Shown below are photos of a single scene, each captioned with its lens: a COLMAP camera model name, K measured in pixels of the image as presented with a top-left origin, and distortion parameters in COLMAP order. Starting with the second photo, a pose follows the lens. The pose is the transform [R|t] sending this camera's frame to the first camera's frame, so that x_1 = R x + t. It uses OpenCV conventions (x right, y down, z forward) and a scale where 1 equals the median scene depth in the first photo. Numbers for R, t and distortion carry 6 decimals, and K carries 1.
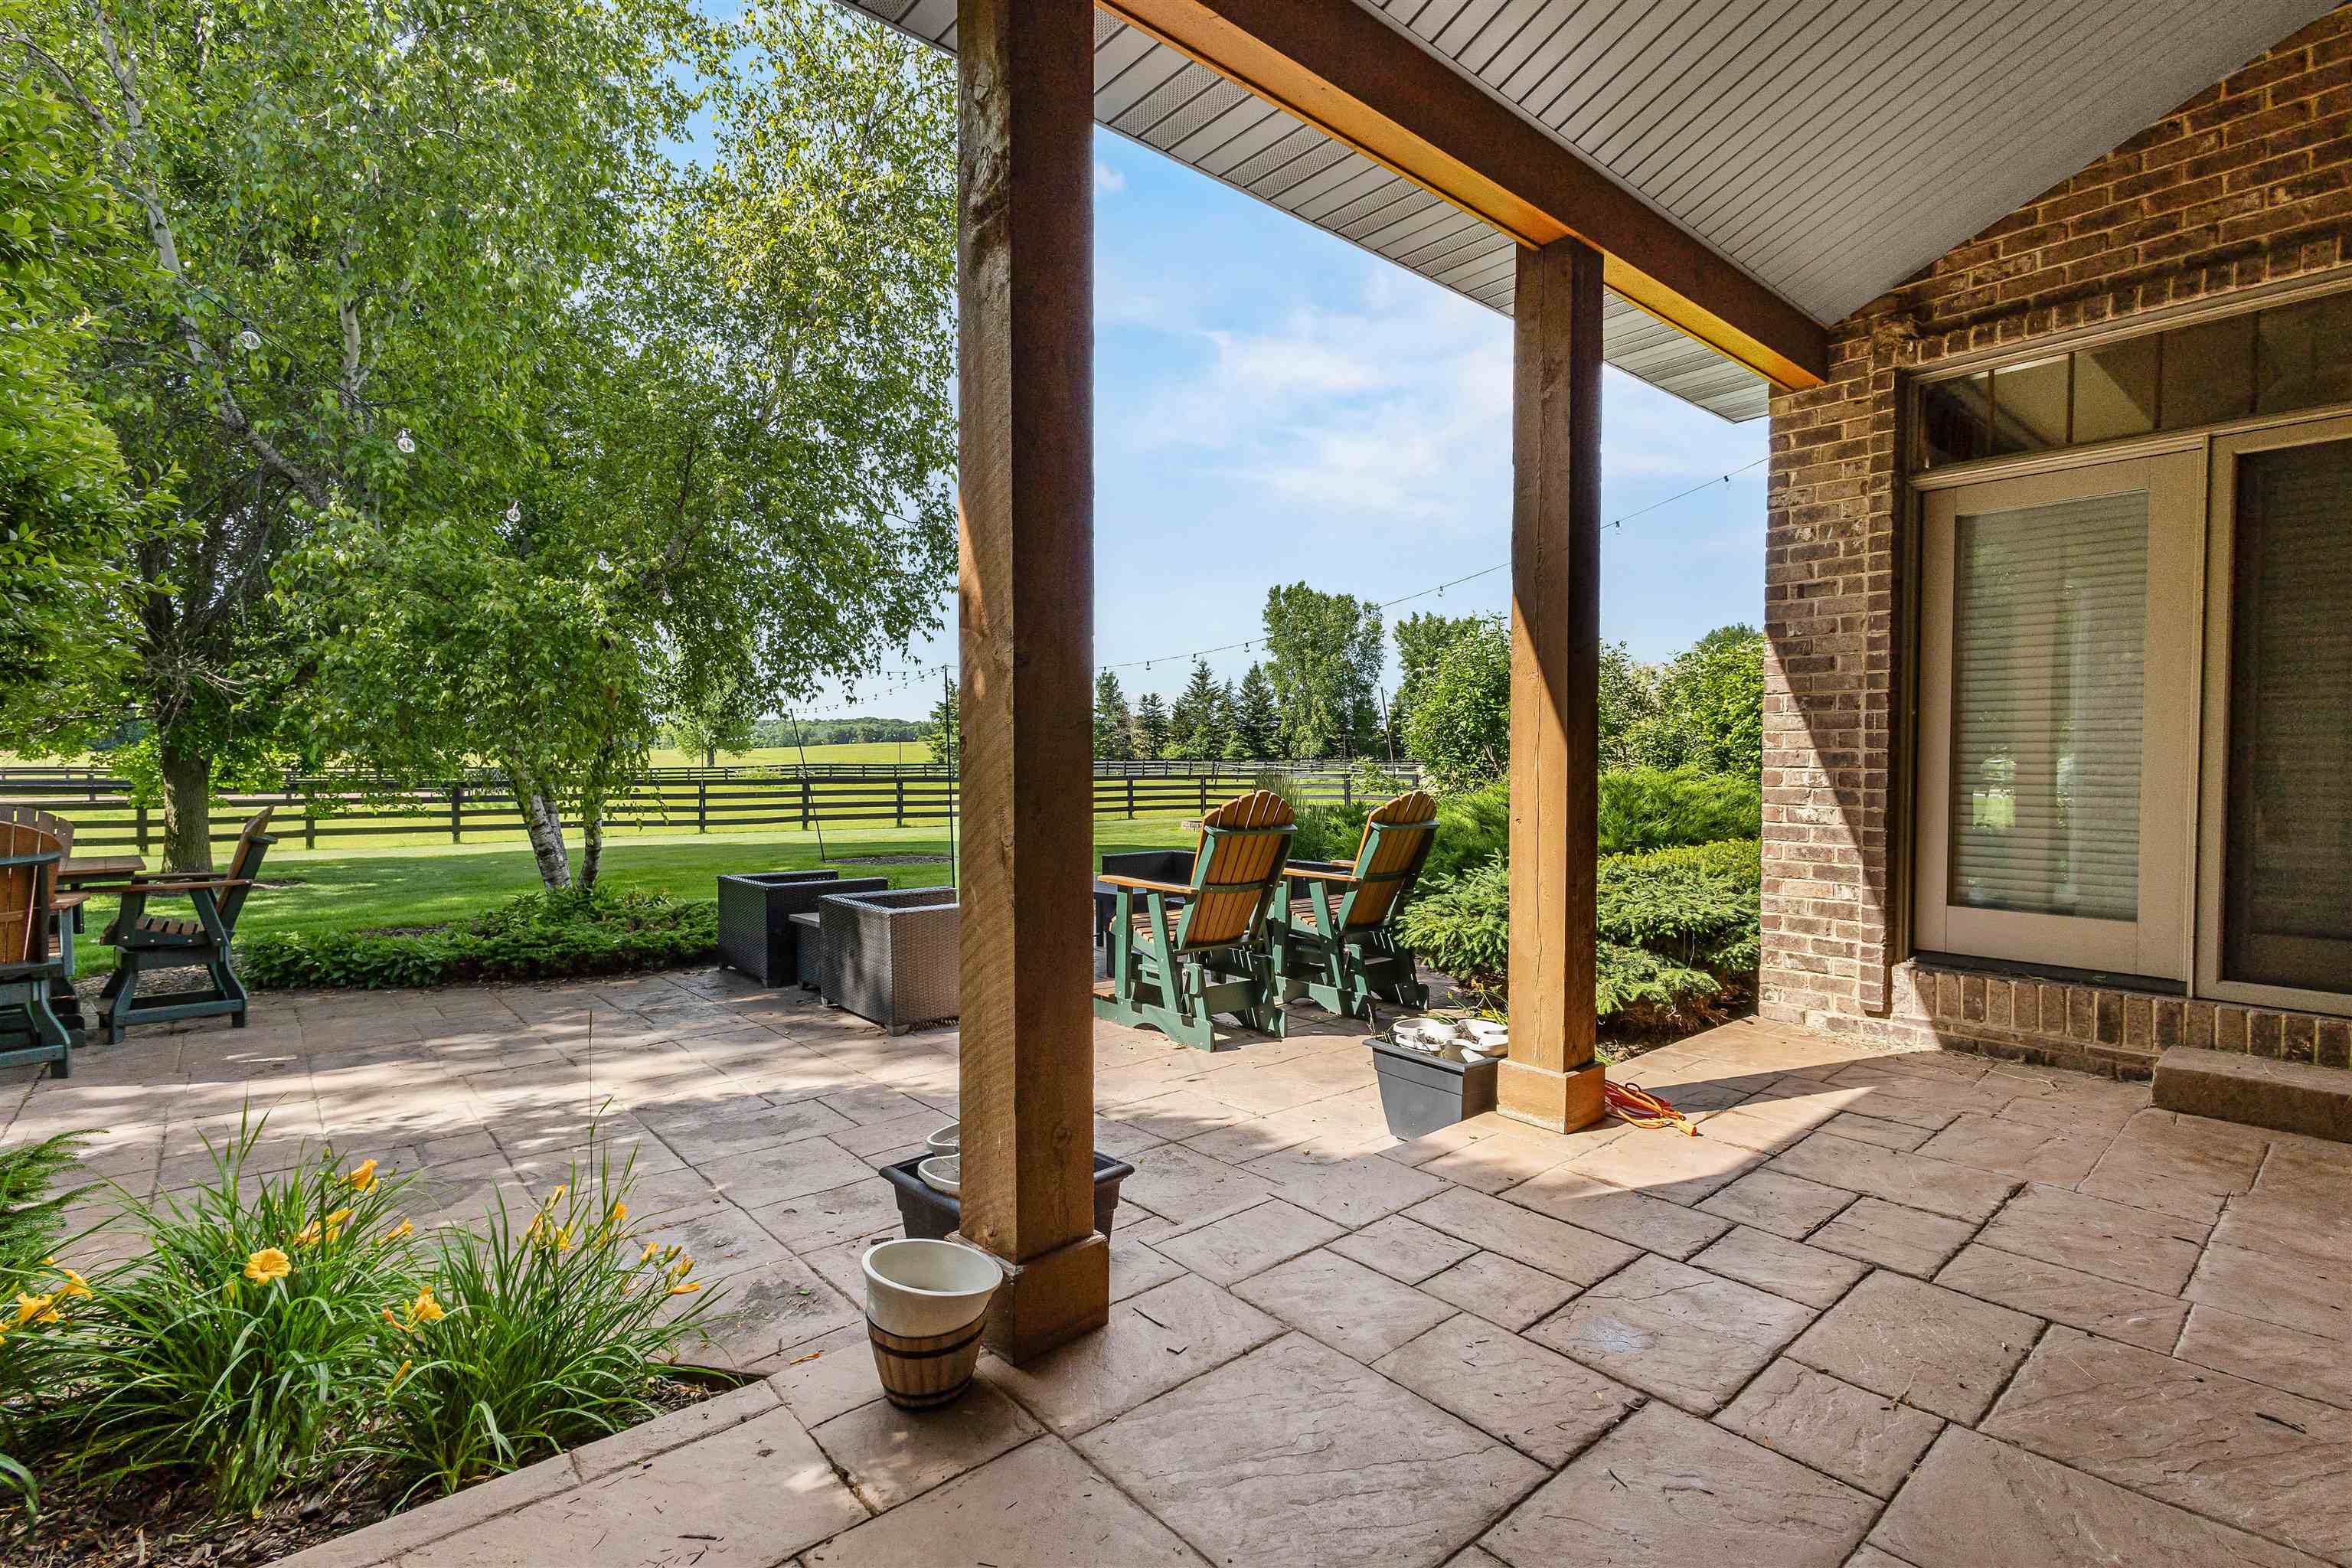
lens RADIAL K [[1076.5, 0, 1188.2], [0, 1076.5, 777.2], [0, 0, 1]] dist [0.005489, -0.000315]
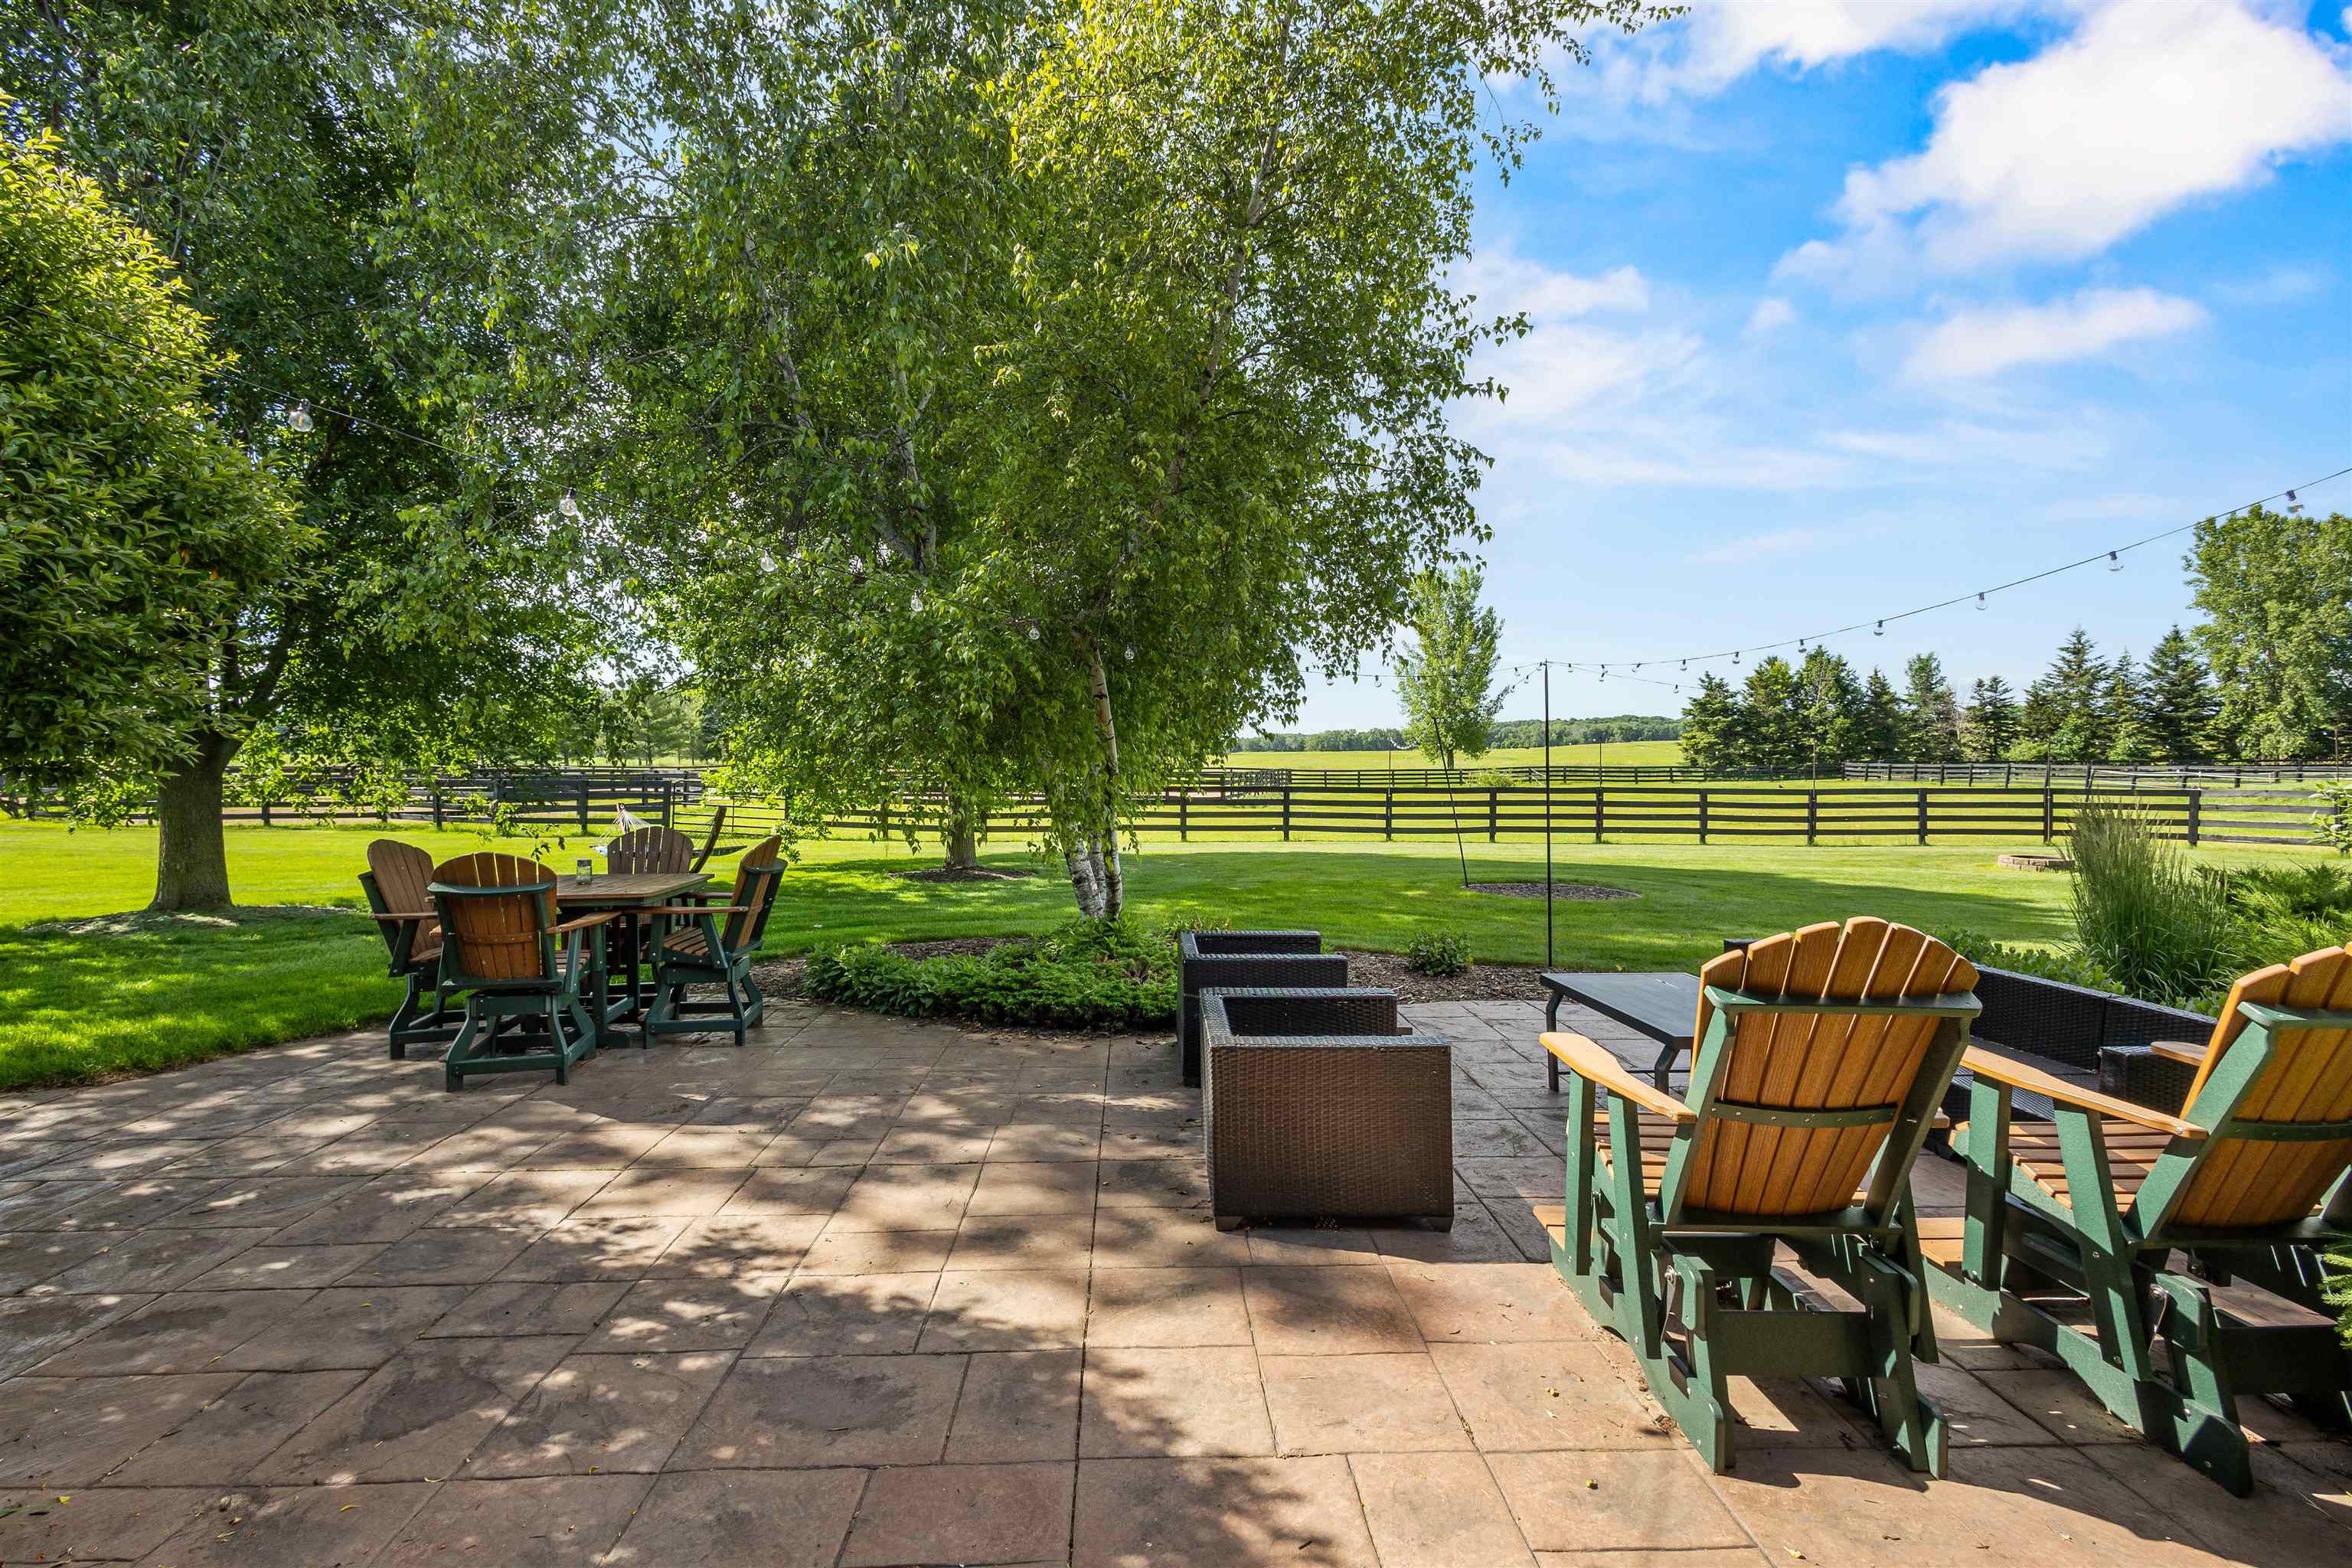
lens RADIAL K [[1076.5, 0, 1181.5], [0, 1076.5, 781.3], [0, 0, 1]] dist [0.005489, -0.000315]
pose [[0.775672, 0.014458, -0.630971, 0.102537], [-0.011573, 0.999895, 0.008684, -0.035051], [0.631030, 0.000566, 0.775758, 0.382167]]
